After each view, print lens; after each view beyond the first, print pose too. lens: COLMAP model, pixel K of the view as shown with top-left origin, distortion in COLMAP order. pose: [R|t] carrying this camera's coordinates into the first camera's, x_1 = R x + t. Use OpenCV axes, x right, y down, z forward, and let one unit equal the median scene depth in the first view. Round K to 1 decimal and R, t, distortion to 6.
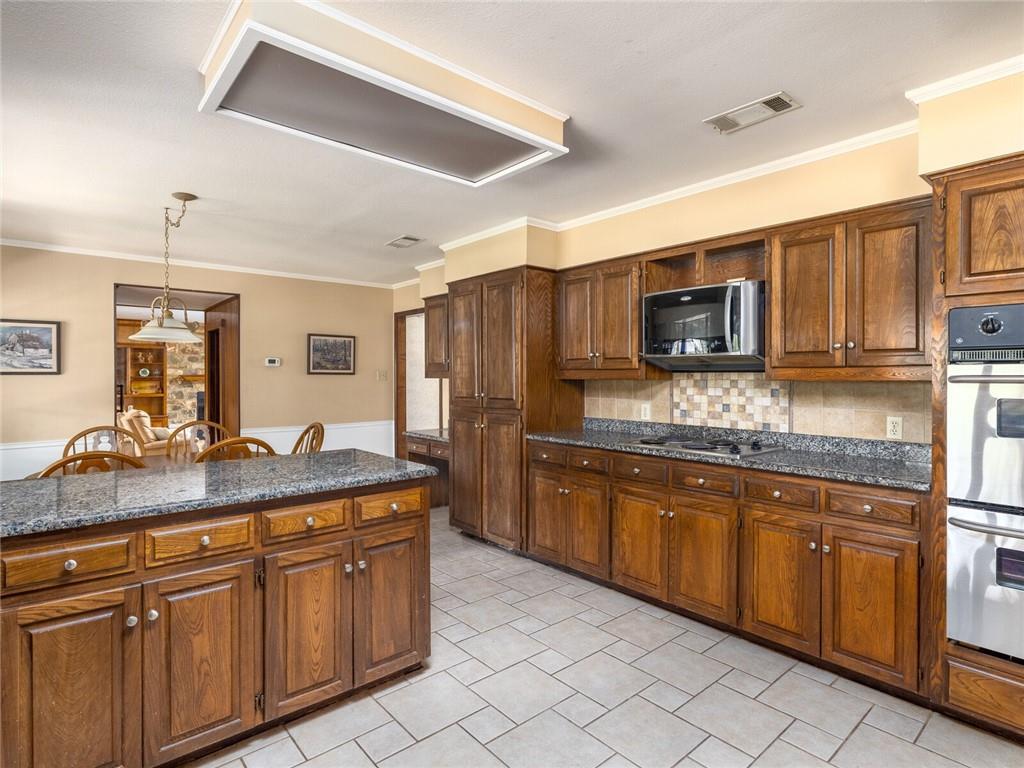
lens RADIAL K [[546.3, 0, 516.0], [0, 546.3, 379.4], [0, 0, 1]] dist [0.003247, -0.000205]
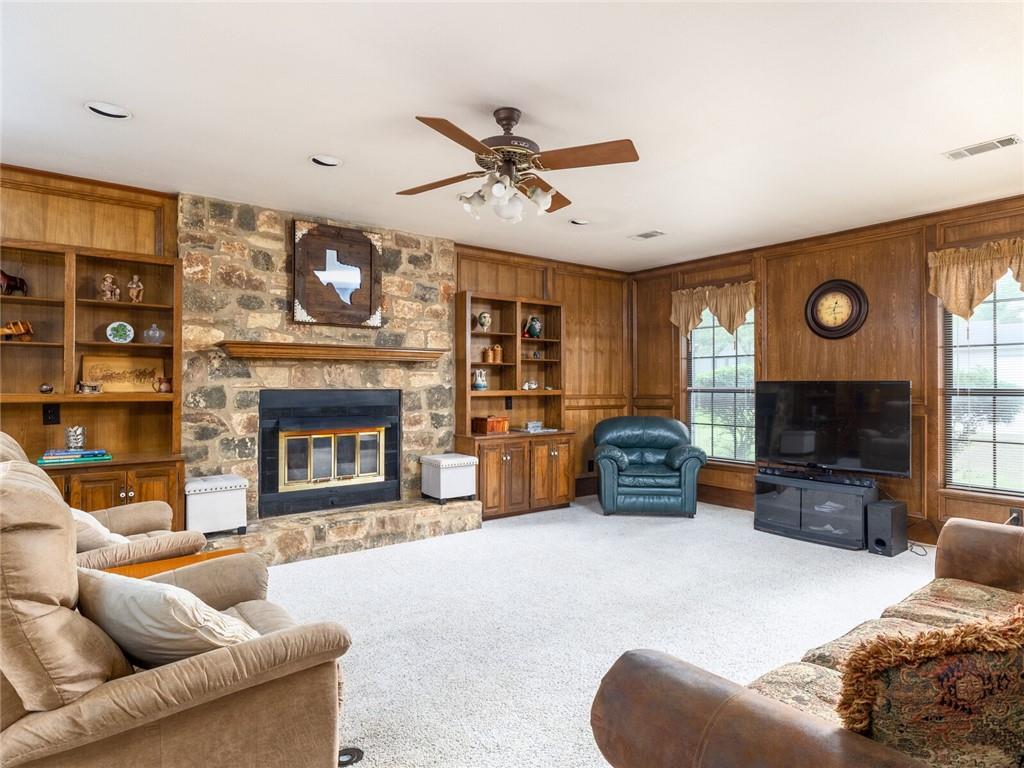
lens RADIAL K [[584.2, 0, 517.2], [0, 584.2, 379.8], [0, 0, 1]] dist [-0.000032, 0.000409]
pose [[0.998333, 0.001018, -0.057715, -0.392913], [-0.001532, 0.999960, -0.008863, 0.019828], [0.057704, 0.008936, 0.998294, 0.624222]]
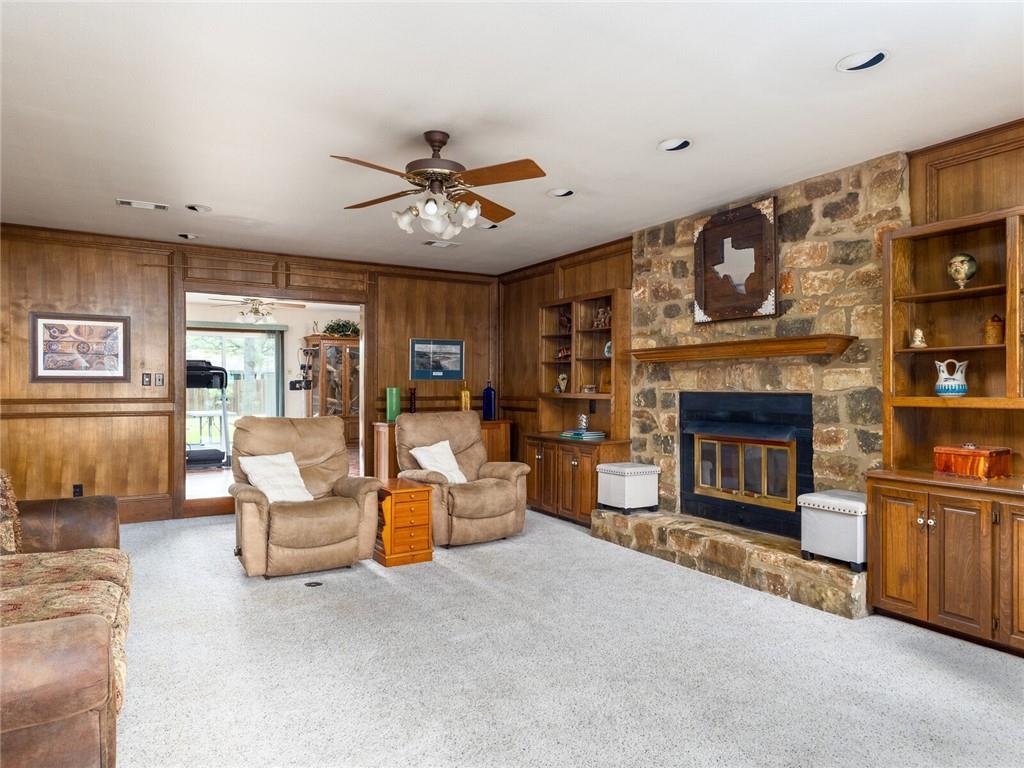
lens RADIAL K [[658.6, 0, 514.1], [0, 658.6, 387.0], [0, 0, 1]] dist [-0.011062, -0.000796]
pose [[-0.185038, -0.001535, -0.982730, -0.091287], [-0.002980, 0.999995, -0.001001, 0.020762], [0.982727, 0.002743, -0.185042, 0.995737]]
